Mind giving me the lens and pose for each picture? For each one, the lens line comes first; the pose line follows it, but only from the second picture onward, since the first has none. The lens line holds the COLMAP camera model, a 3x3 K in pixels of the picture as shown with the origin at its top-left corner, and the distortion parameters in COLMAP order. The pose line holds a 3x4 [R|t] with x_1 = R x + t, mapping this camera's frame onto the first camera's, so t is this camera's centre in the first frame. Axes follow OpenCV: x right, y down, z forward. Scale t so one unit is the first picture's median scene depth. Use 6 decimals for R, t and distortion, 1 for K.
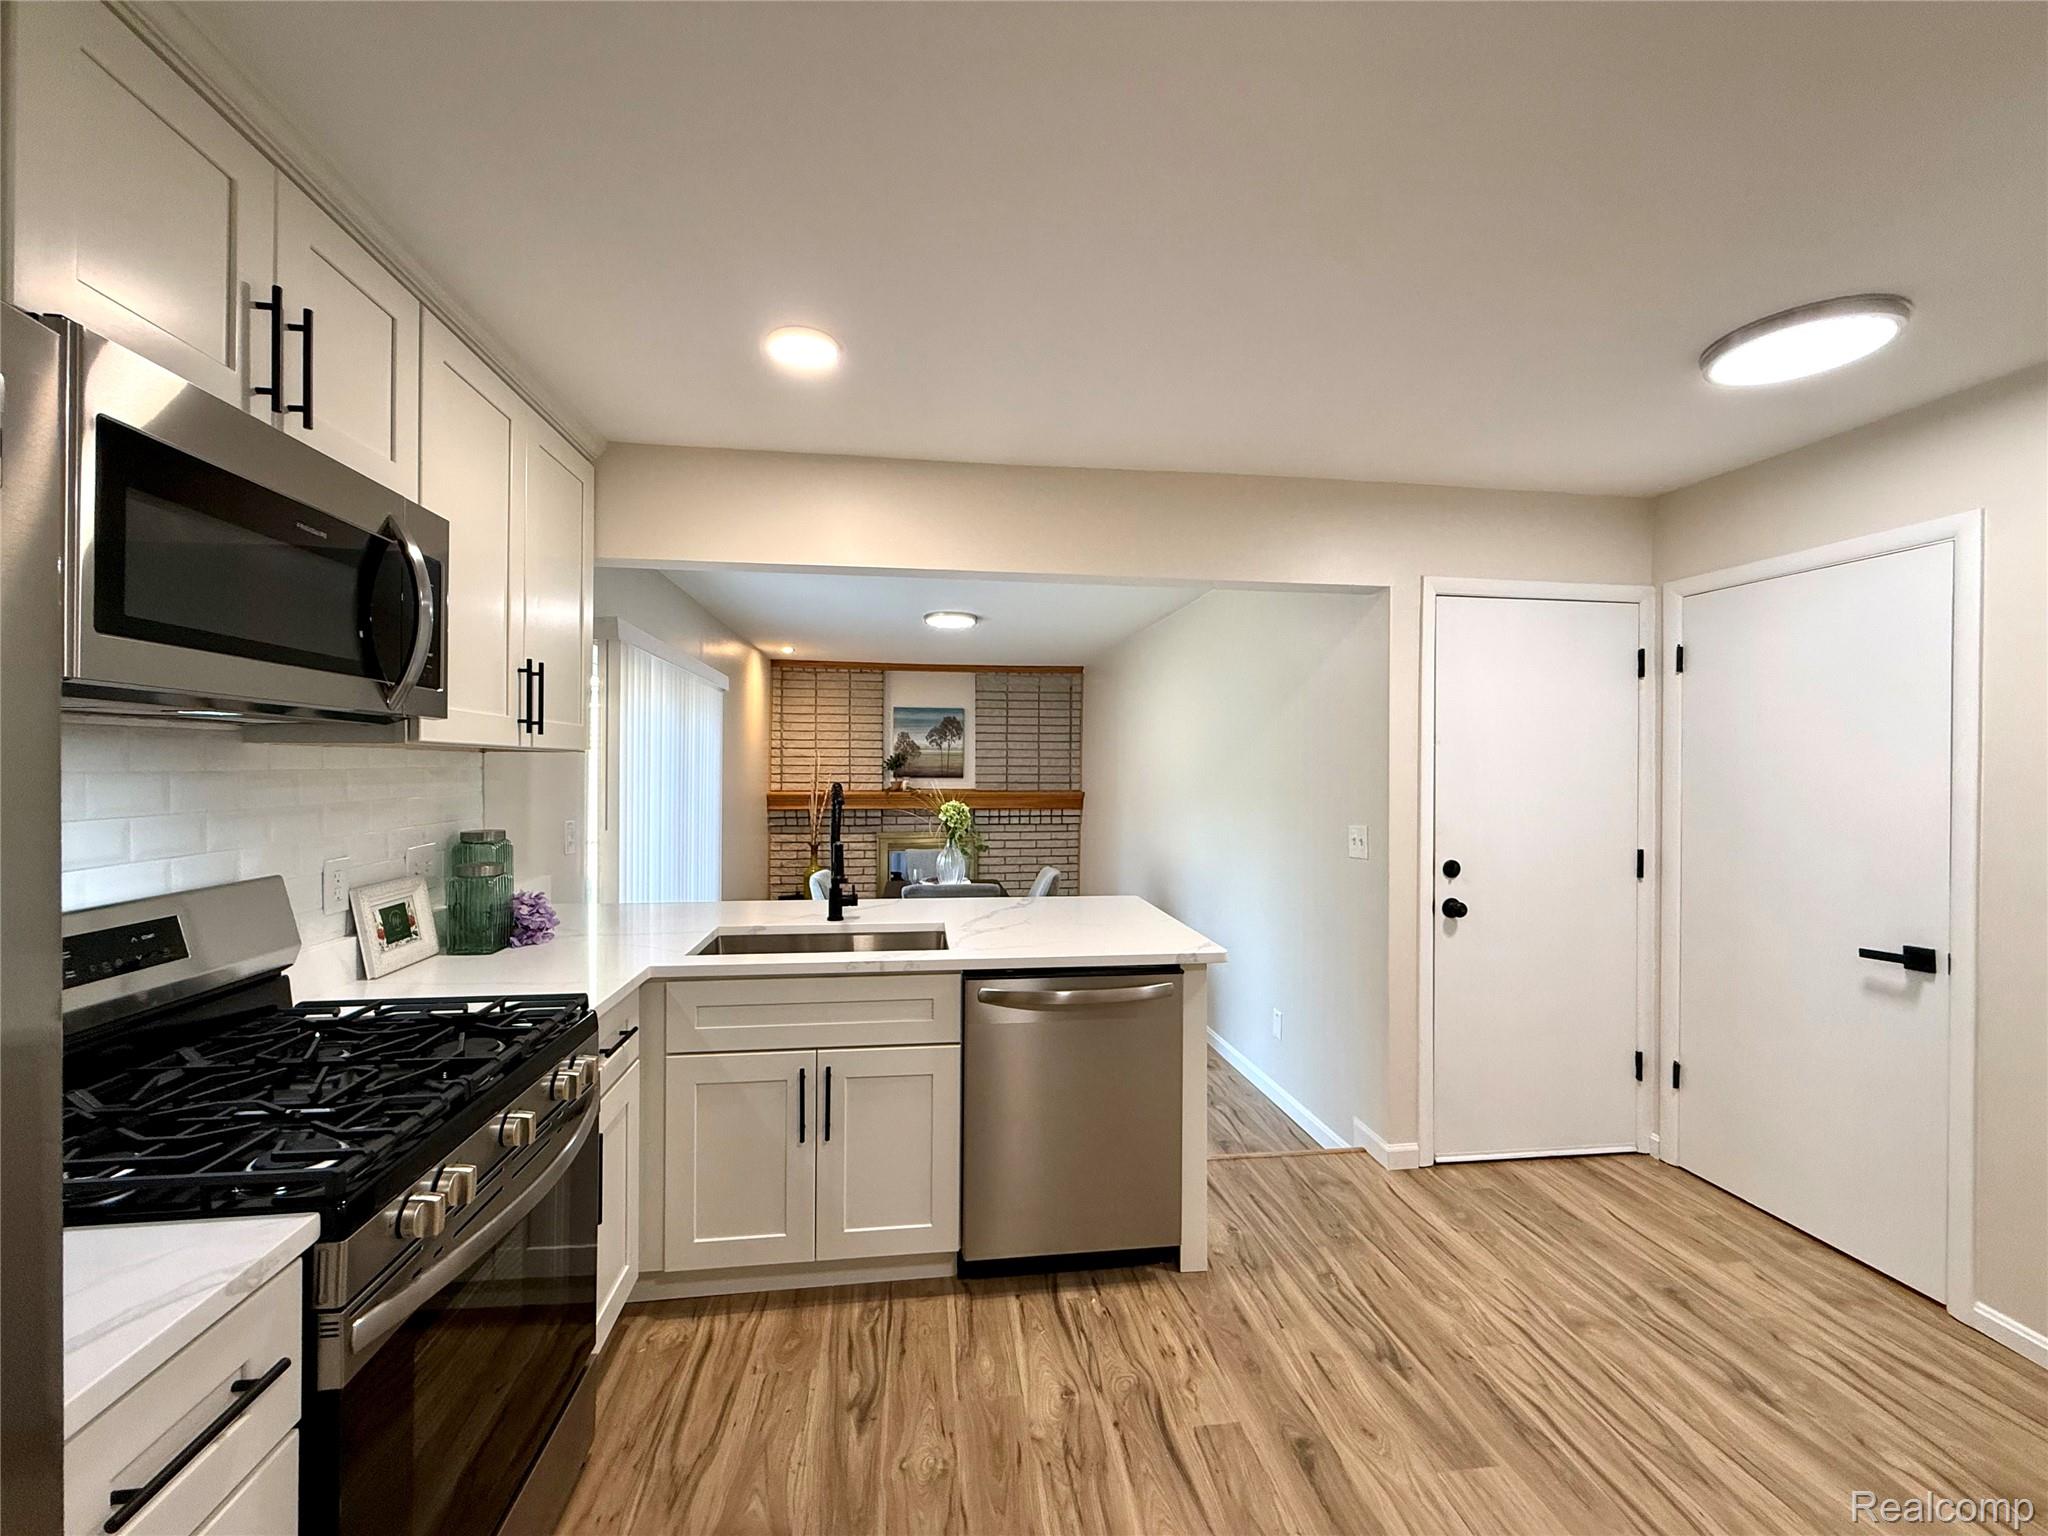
lens RADIAL K [[819.2, 0, 1016.8], [0, 819.2, 766.3], [0, 0, 1]] dist [-0.001339, 0.000283]
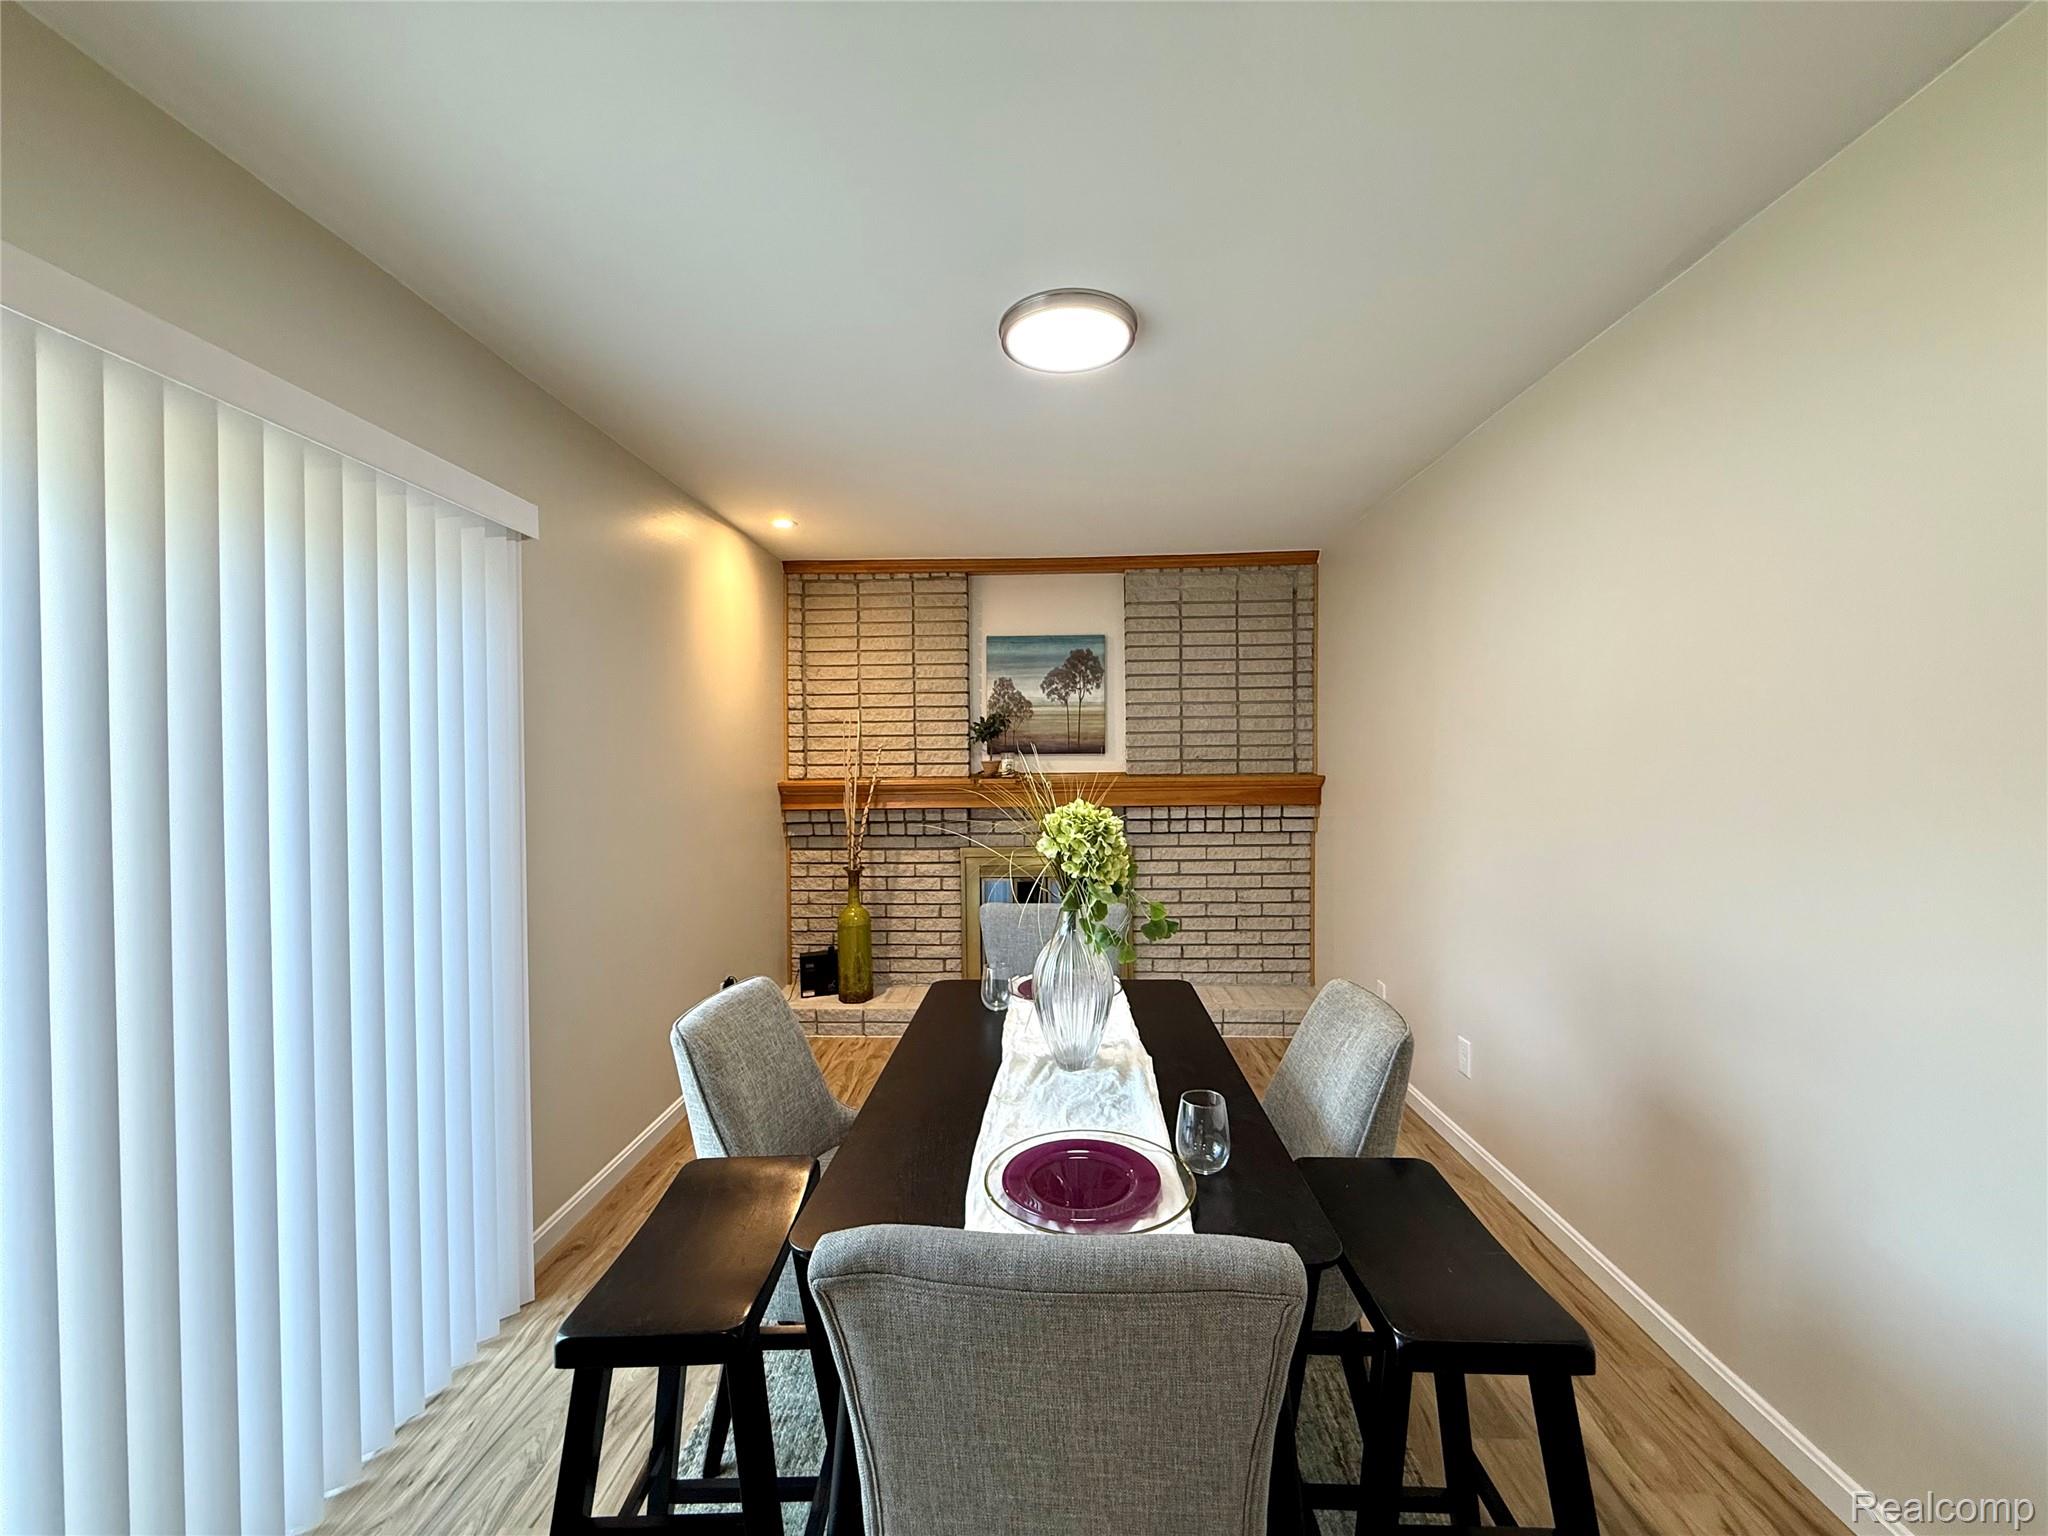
lens RADIAL K [[819.2, 0, 1016.8], [0, 819.2, 766.3], [0, 0, 1]] dist [-0.001339, 0.000283]
pose [[0.984898, -0.012594, -0.172675, -0.028686], [0.015411, 0.999769, 0.014980, 0.014342], [0.172446, -0.017415, 0.984865, 0.440322]]
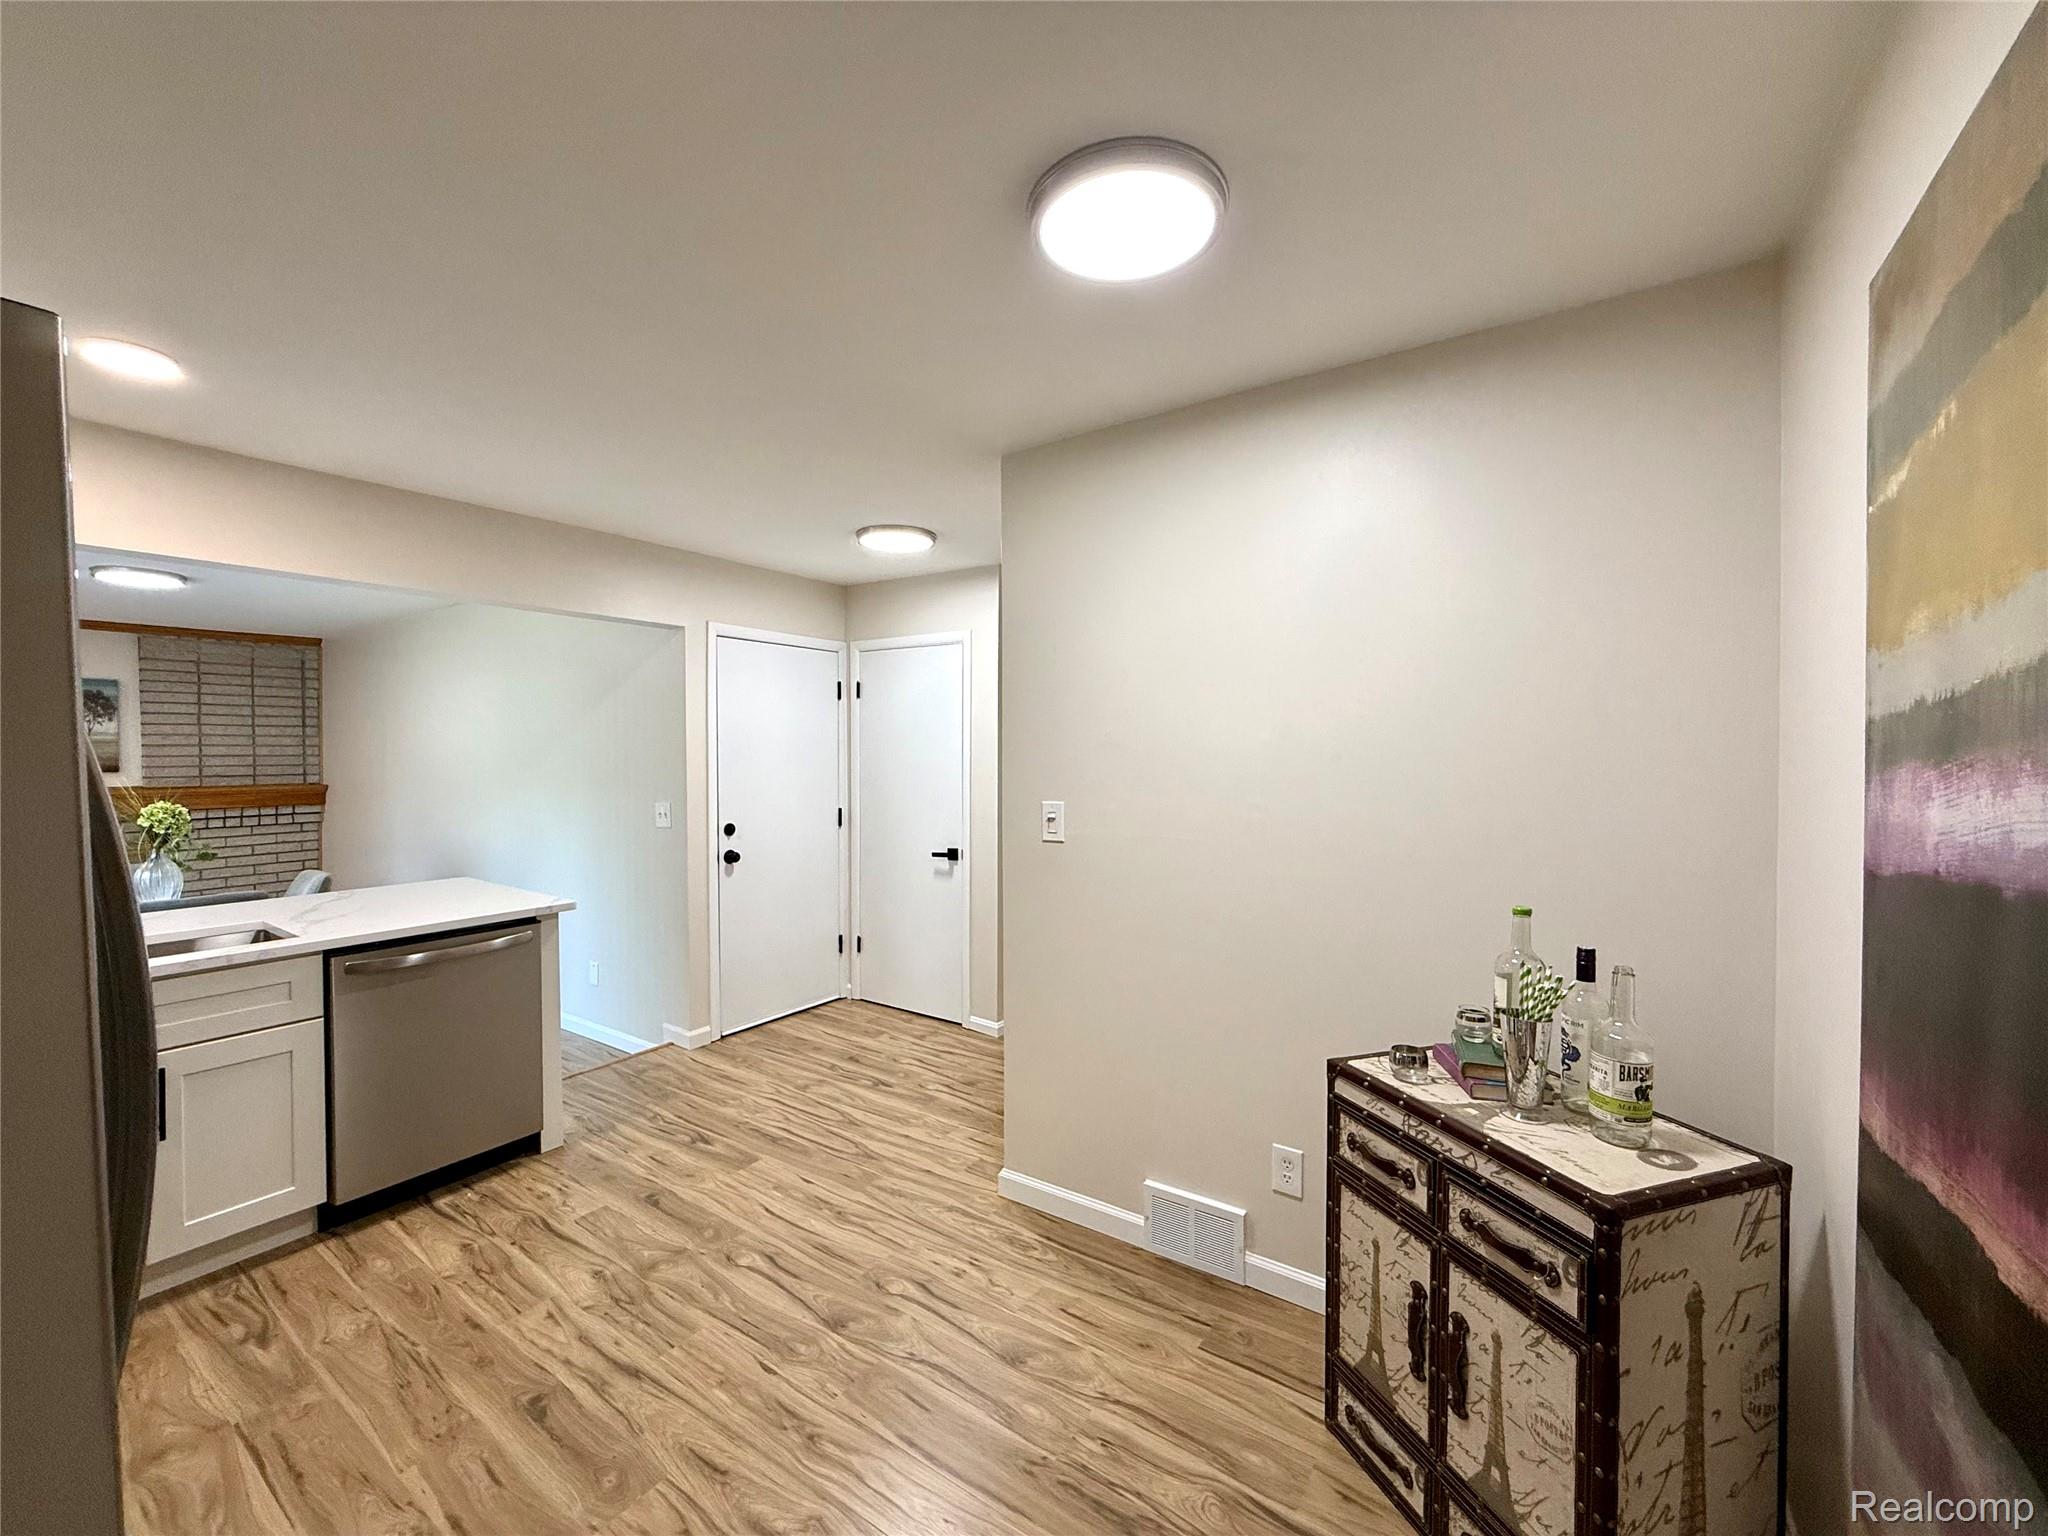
lens RADIAL K [[819.2, 0, 1016.8], [0, 819.2, 766.3], [0, 0, 1]] dist [-0.001339, 0.000283]
pose [[0.670510, -0.021706, 0.741583, -0.074525], [0.004245, 0.999668, 0.025422, -0.007482], [-0.741888, -0.013898, 0.670380, -0.128482]]
